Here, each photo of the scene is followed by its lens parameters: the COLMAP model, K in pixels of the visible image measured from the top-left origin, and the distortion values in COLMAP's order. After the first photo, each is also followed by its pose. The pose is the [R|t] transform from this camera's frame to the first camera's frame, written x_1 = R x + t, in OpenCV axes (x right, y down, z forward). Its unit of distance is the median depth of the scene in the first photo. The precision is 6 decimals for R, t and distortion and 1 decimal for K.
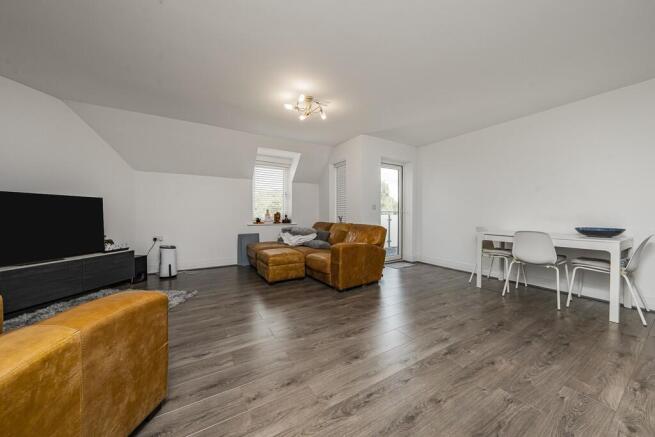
lens RADIAL K [[228.7, 0, 324.7], [0, 228.7, 212.9], [0, 0, 1]] dist [-0.013229, 0.002665]
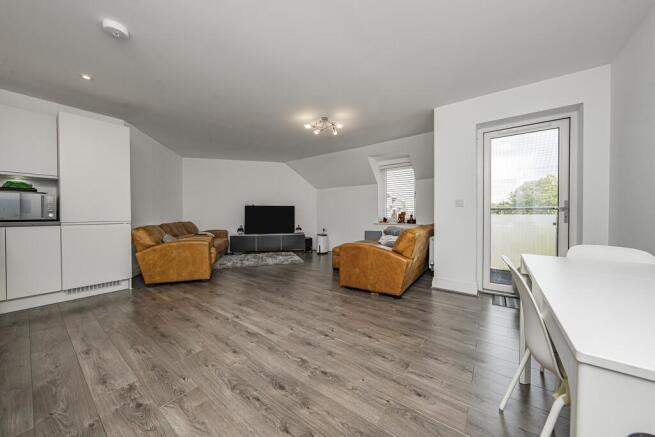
lens RADIAL K [[228.7, 0, 324.7], [0, 228.7, 212.9], [0, 0, 1]] dist [-0.013229, 0.002665]
pose [[0.373554, -0.007733, -0.927576, 1.421474], [0.005919, 0.999965, -0.005953, 0.011422], [0.927590, -0.003267, 0.373586, 0.742986]]
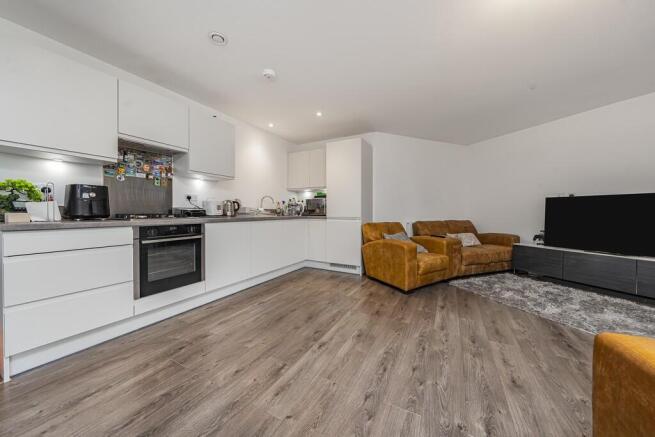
lens RADIAL K [[224.6, 0, 326.4], [0, 224.6, 211.1], [0, 0, 1]] dist [-0.010406, 0.002256]
pose [[-0.859897, -0.003794, -0.510453, 0.668802], [-0.000637, 0.999980, -0.006359, 0.010201], [0.510467, -0.005143, -0.859882, 1.472301]]
